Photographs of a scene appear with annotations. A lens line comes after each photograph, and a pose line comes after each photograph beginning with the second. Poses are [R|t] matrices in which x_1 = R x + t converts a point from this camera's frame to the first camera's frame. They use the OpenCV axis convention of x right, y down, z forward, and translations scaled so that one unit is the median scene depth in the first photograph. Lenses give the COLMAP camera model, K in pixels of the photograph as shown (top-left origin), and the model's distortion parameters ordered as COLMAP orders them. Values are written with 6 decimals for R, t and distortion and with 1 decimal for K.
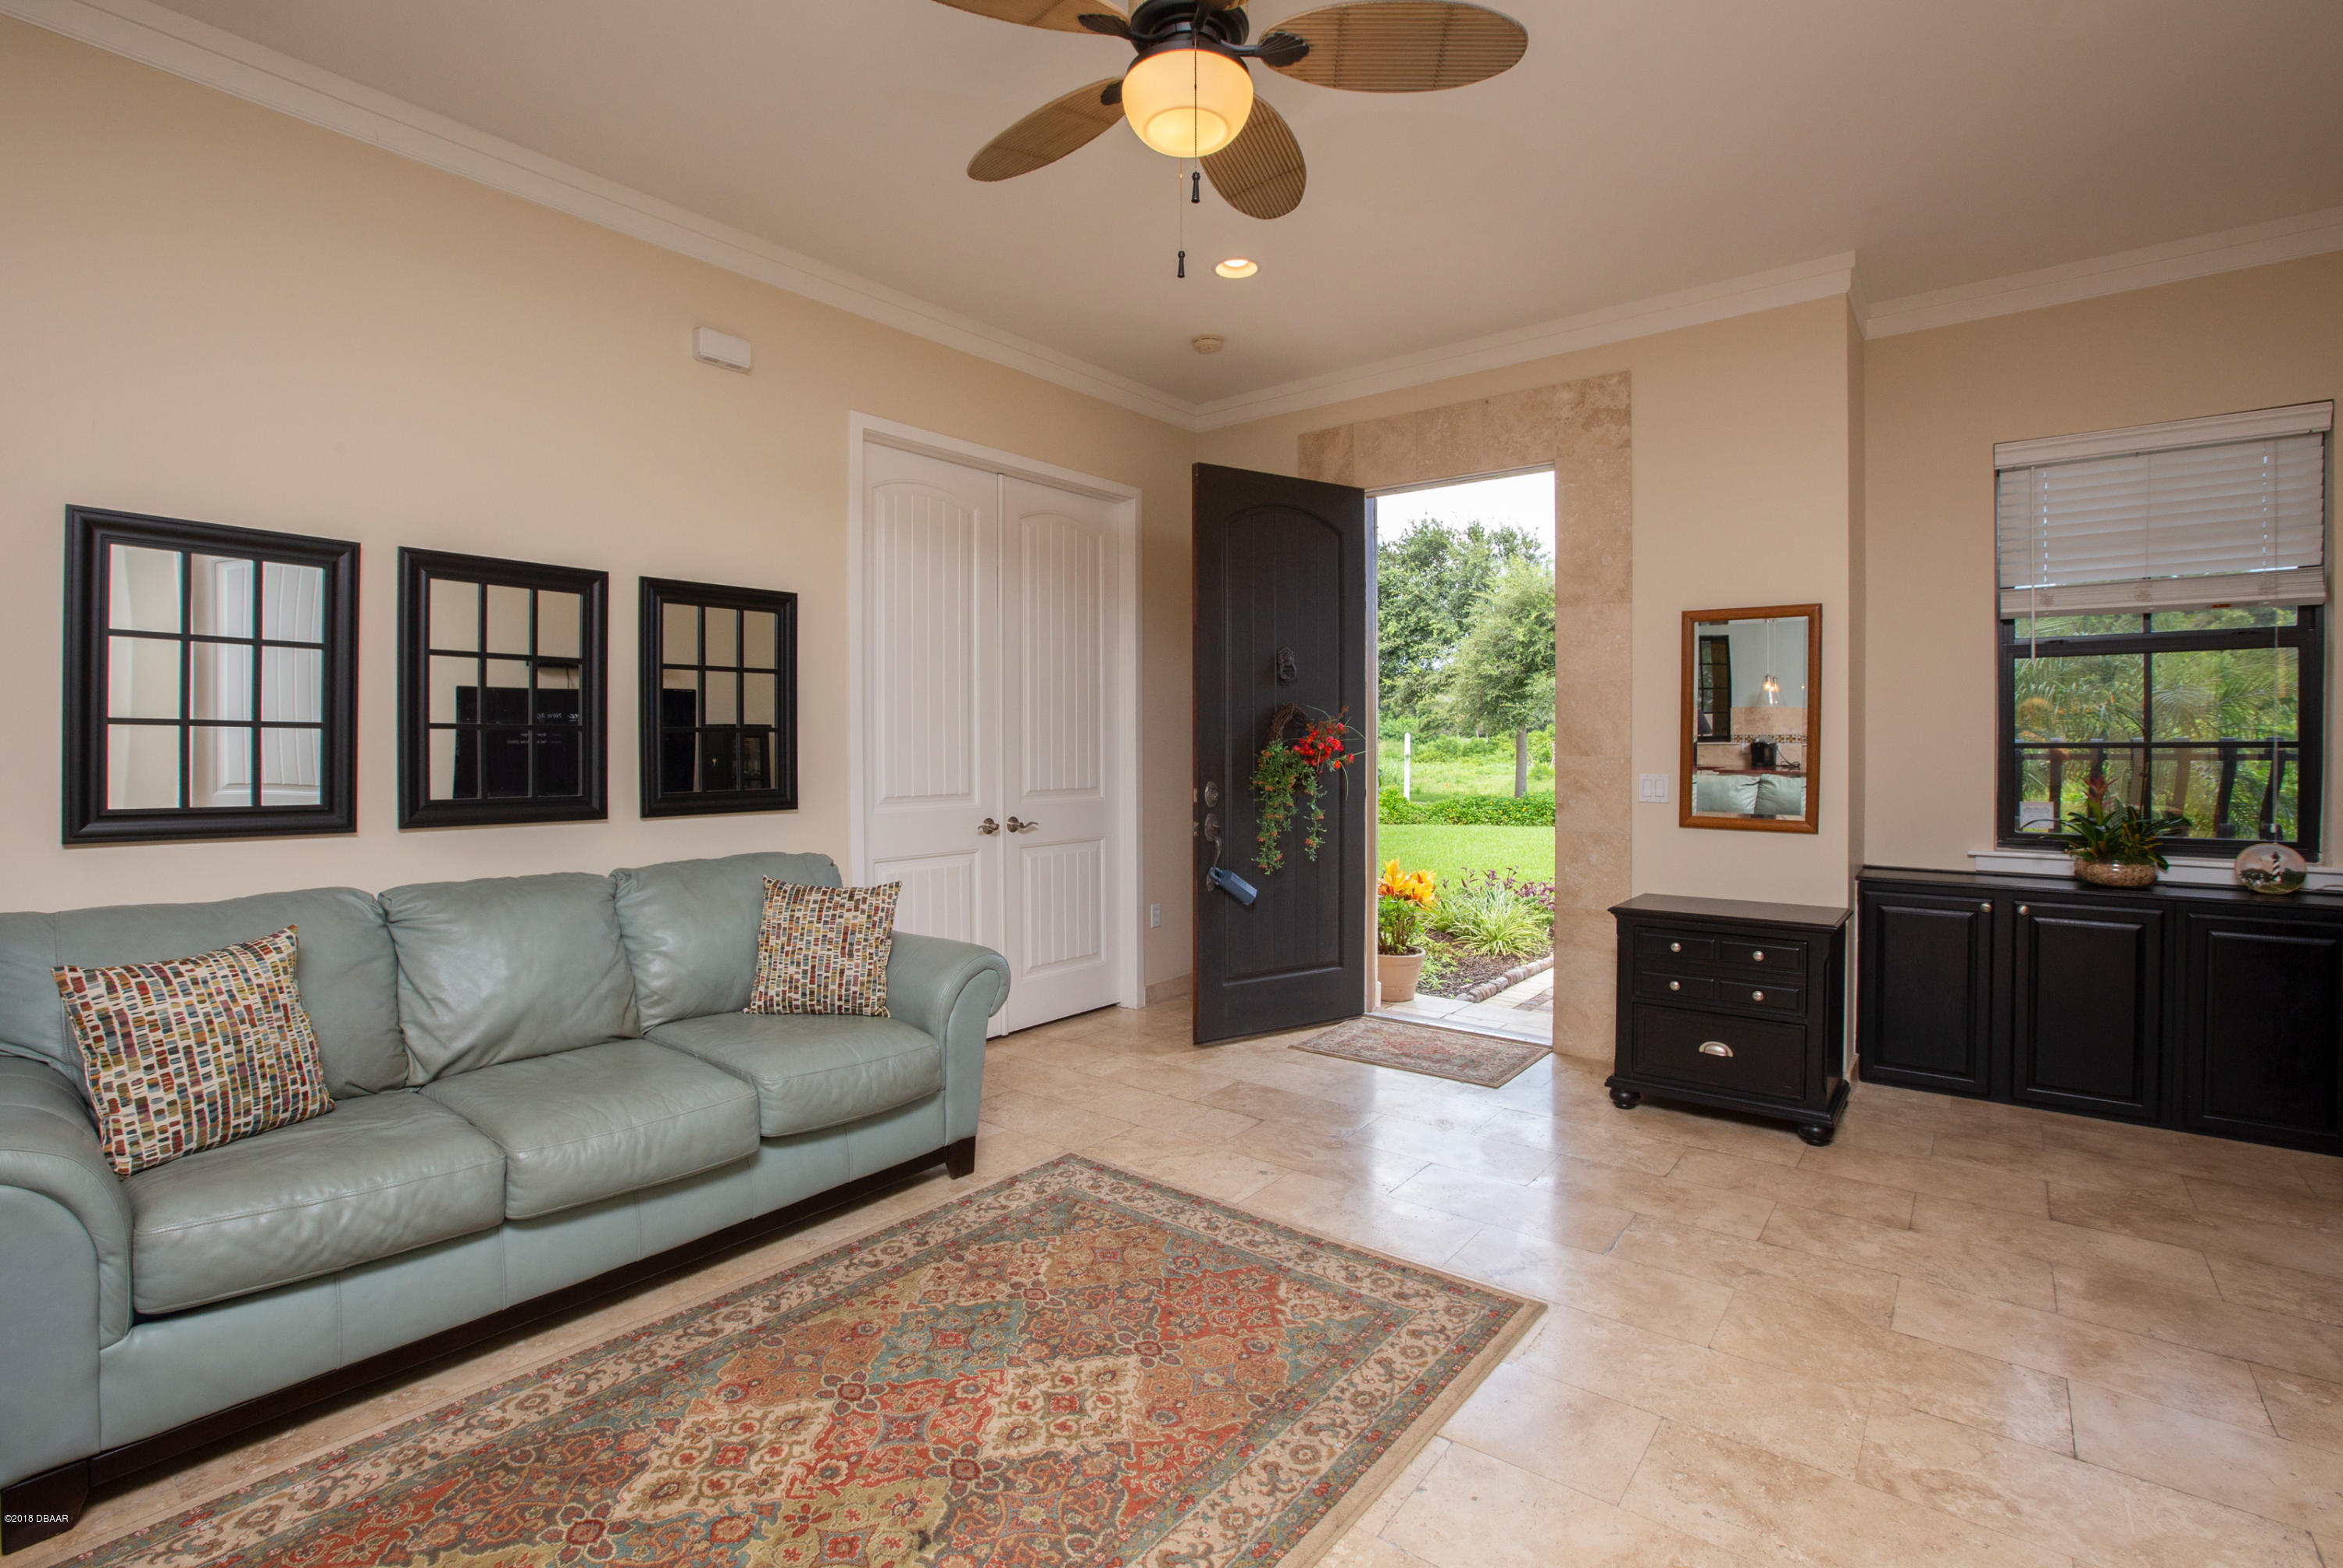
lens RADIAL K [[1074.6, 0, 1166.5], [0, 1074.6, 755.5], [0, 0, 1]] dist [-0.049053, 0.014273]
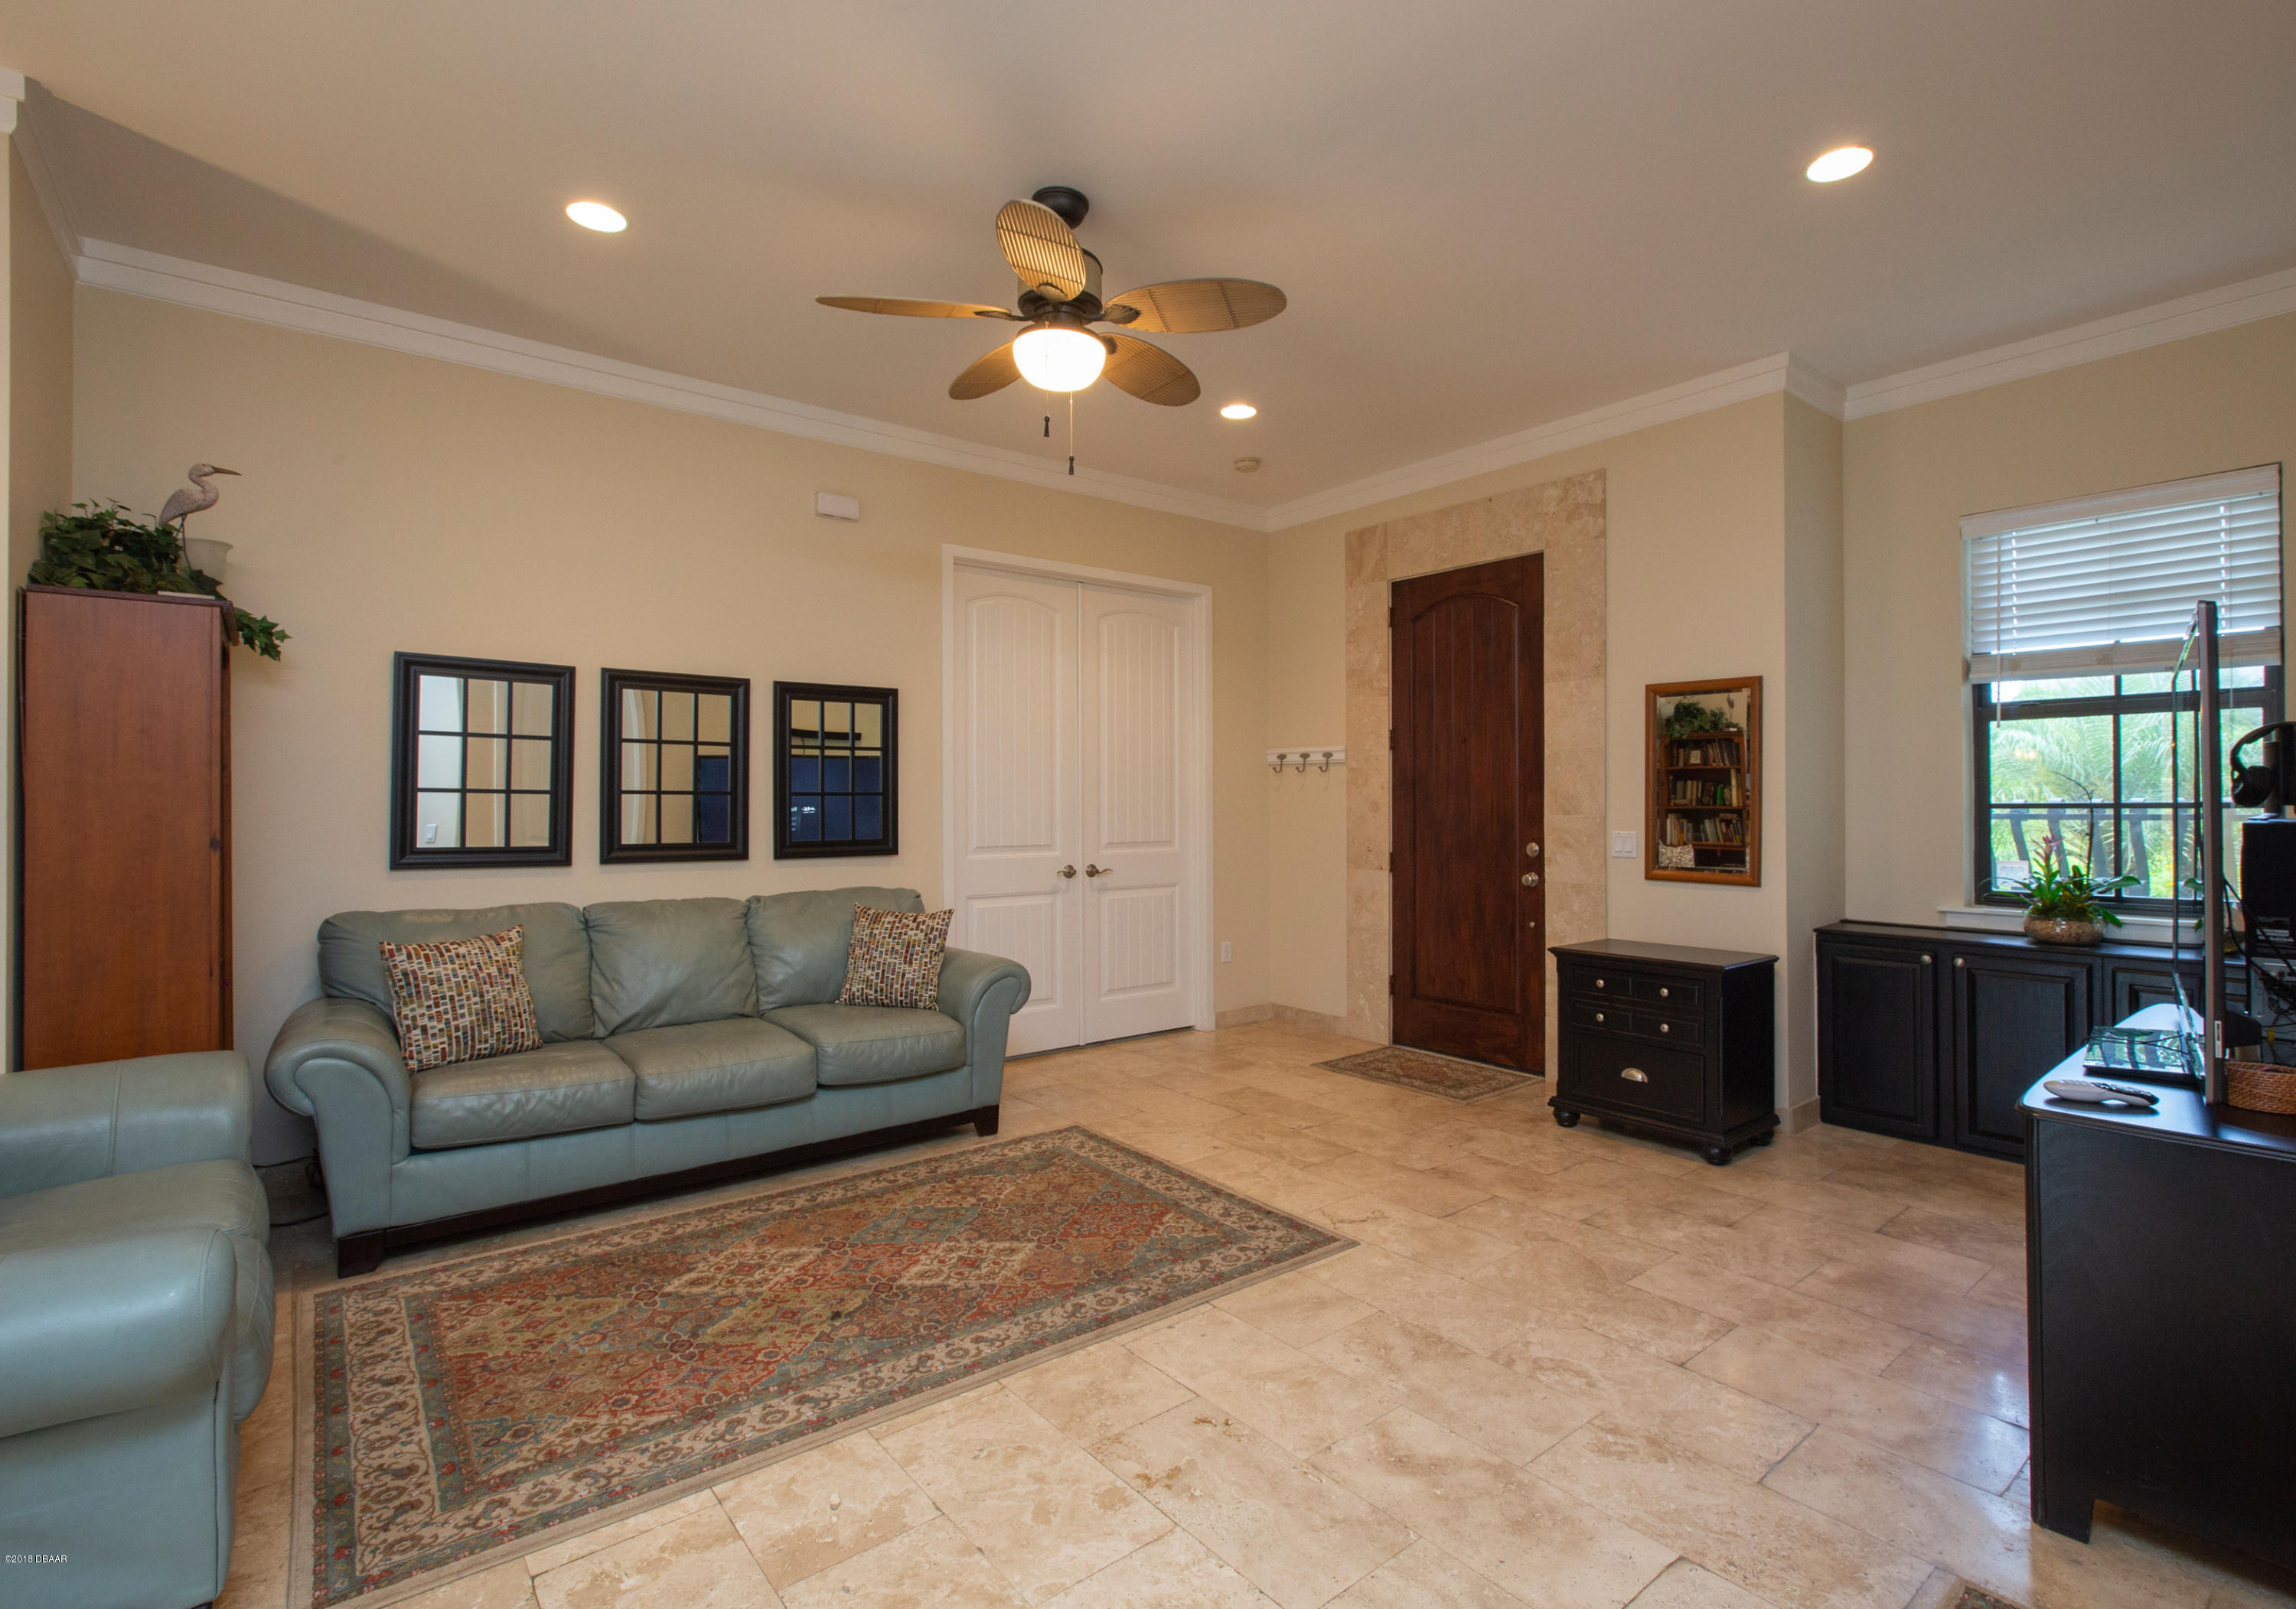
lens RADIAL K [[1085.8, 0, 1198.2], [0, 1085.8, 795.2], [0, 0, 1]] dist [0.000446, -0.000142]
pose [[0.979338, -0.001219, -0.202227, 0.406777], [-0.002155, 0.999862, -0.016466, -0.001423], [0.202219, 0.016562, 0.979200, -0.319027]]
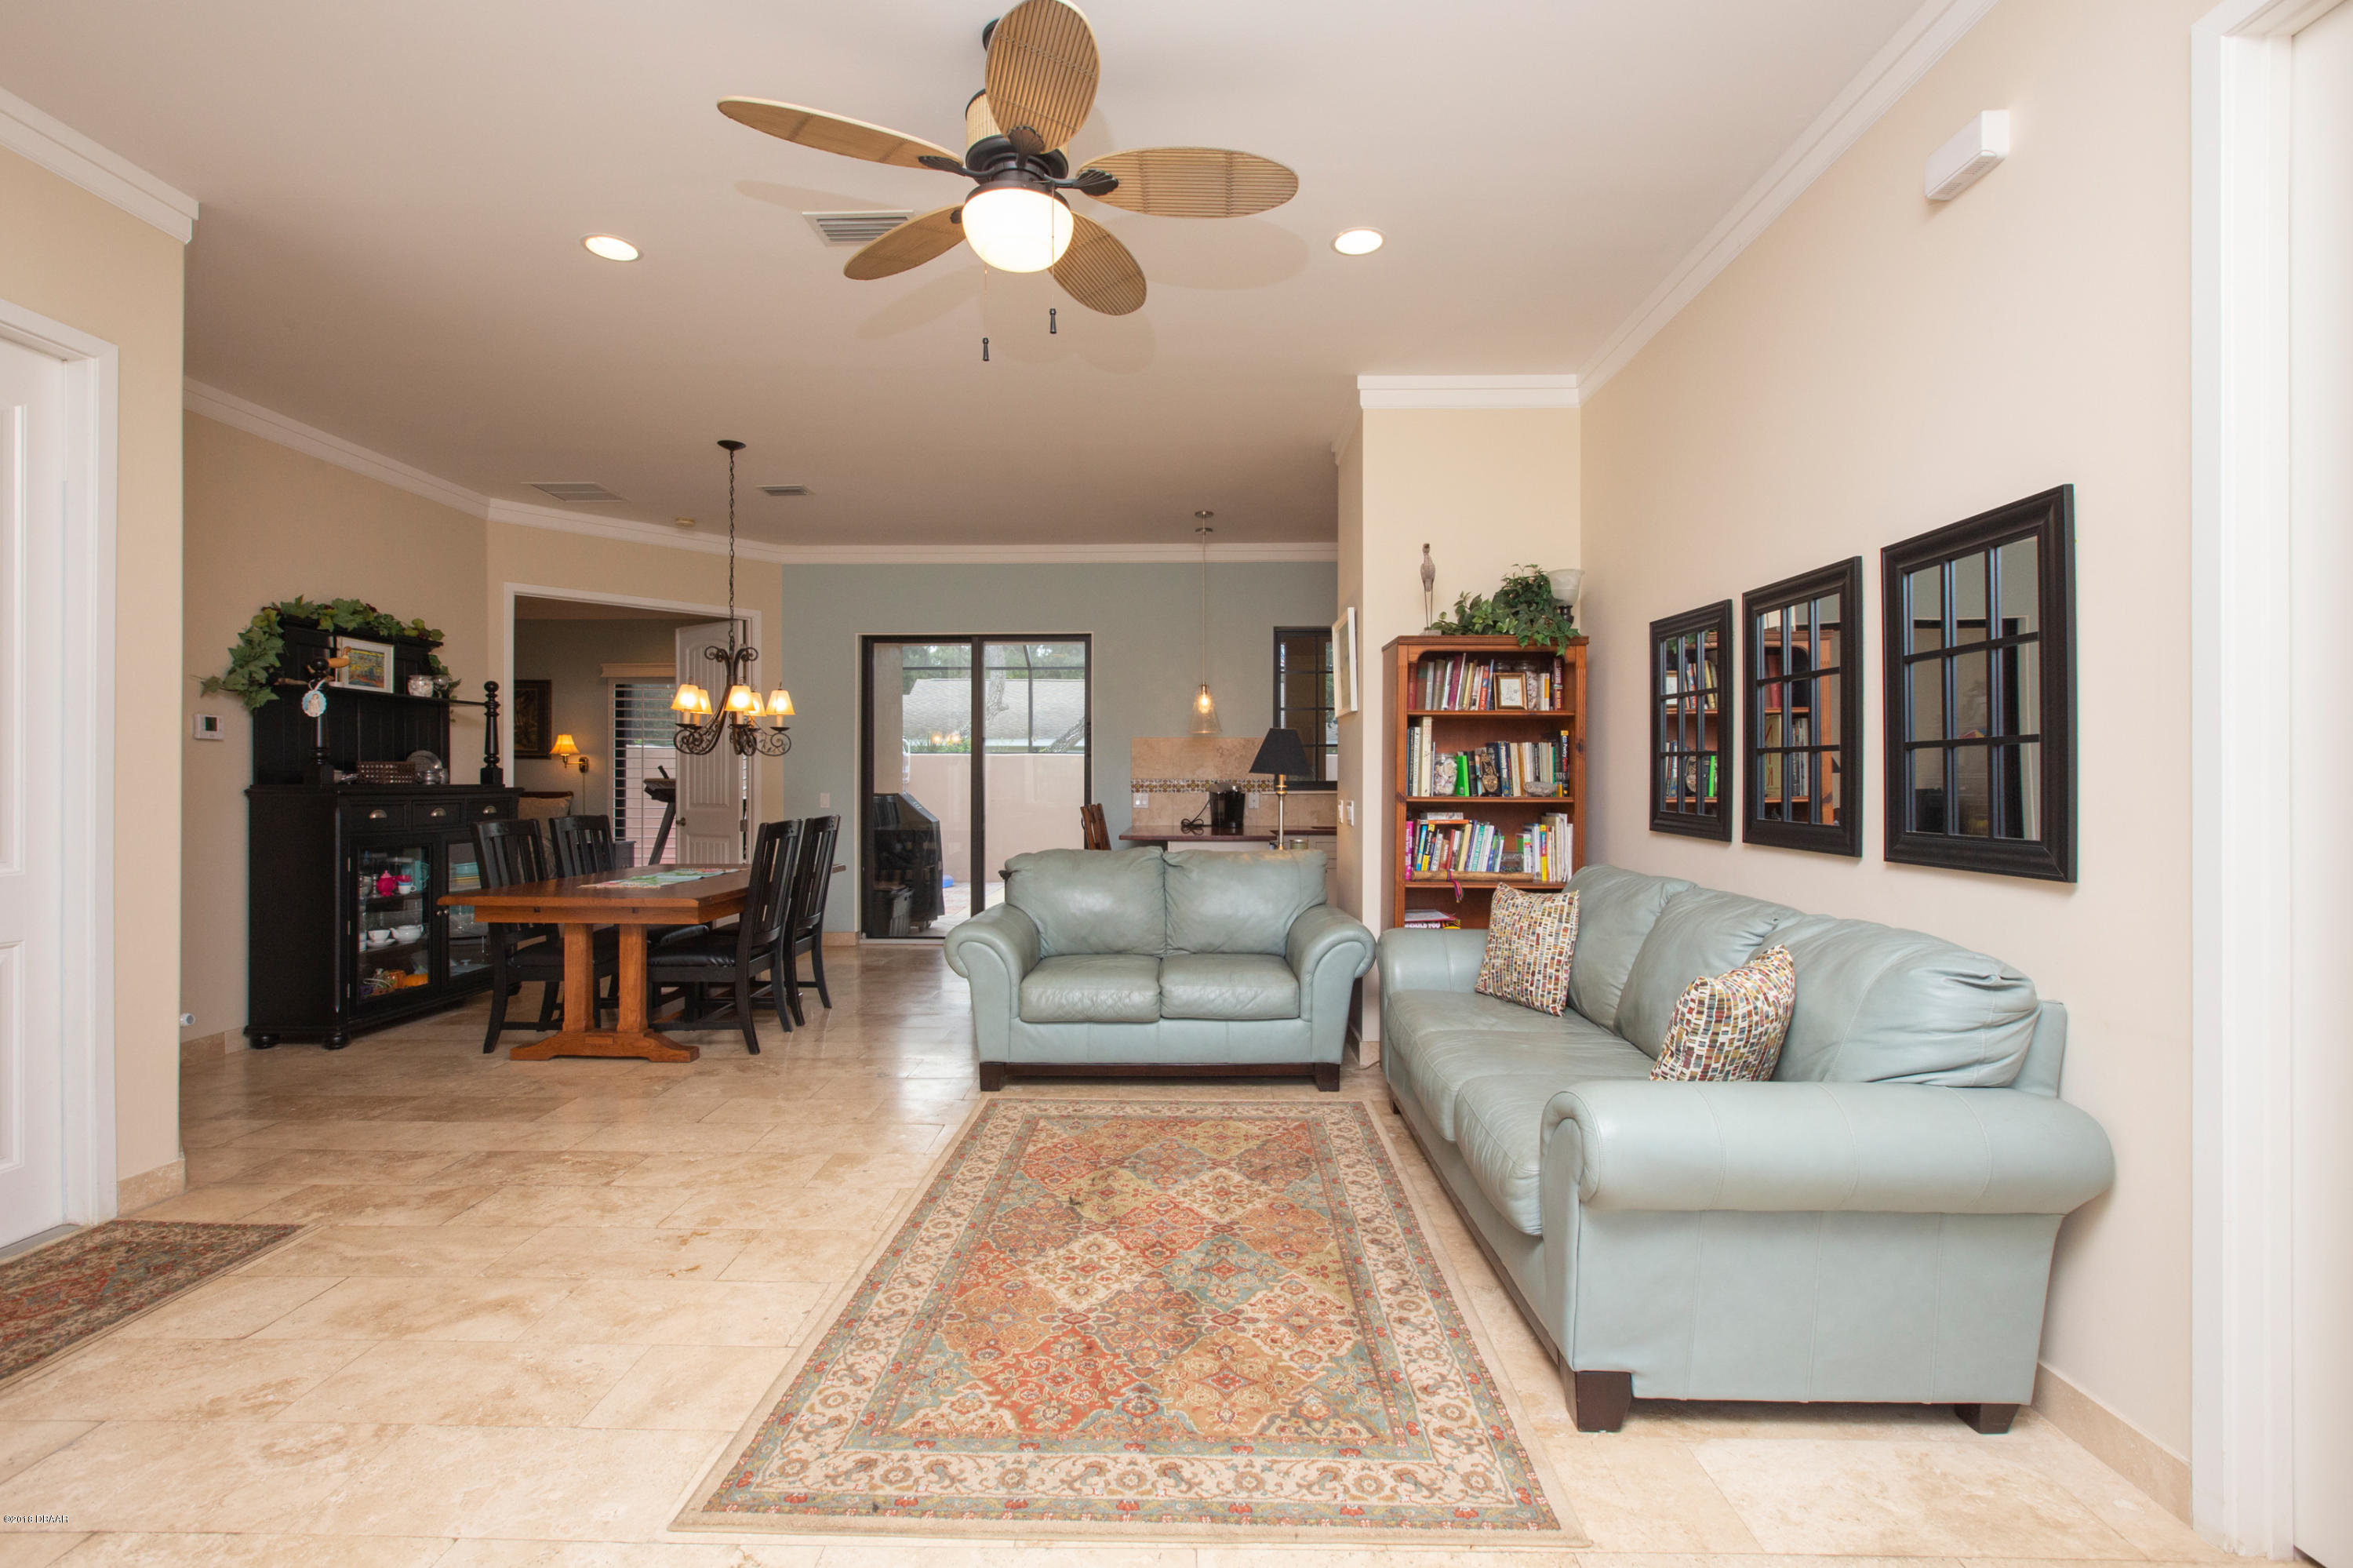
lens RADIAL K [[1059.6, 0, 1177.8], [0, 1059.6, 771.7], [0, 0, 1]] dist [-0.000583, -0.000426]
pose [[-0.790940, -0.001874, -0.611891, 0.496132], [-0.003659, 0.999992, 0.001667, -0.006772], [0.611883, 0.003558, -0.790940, 1.677681]]
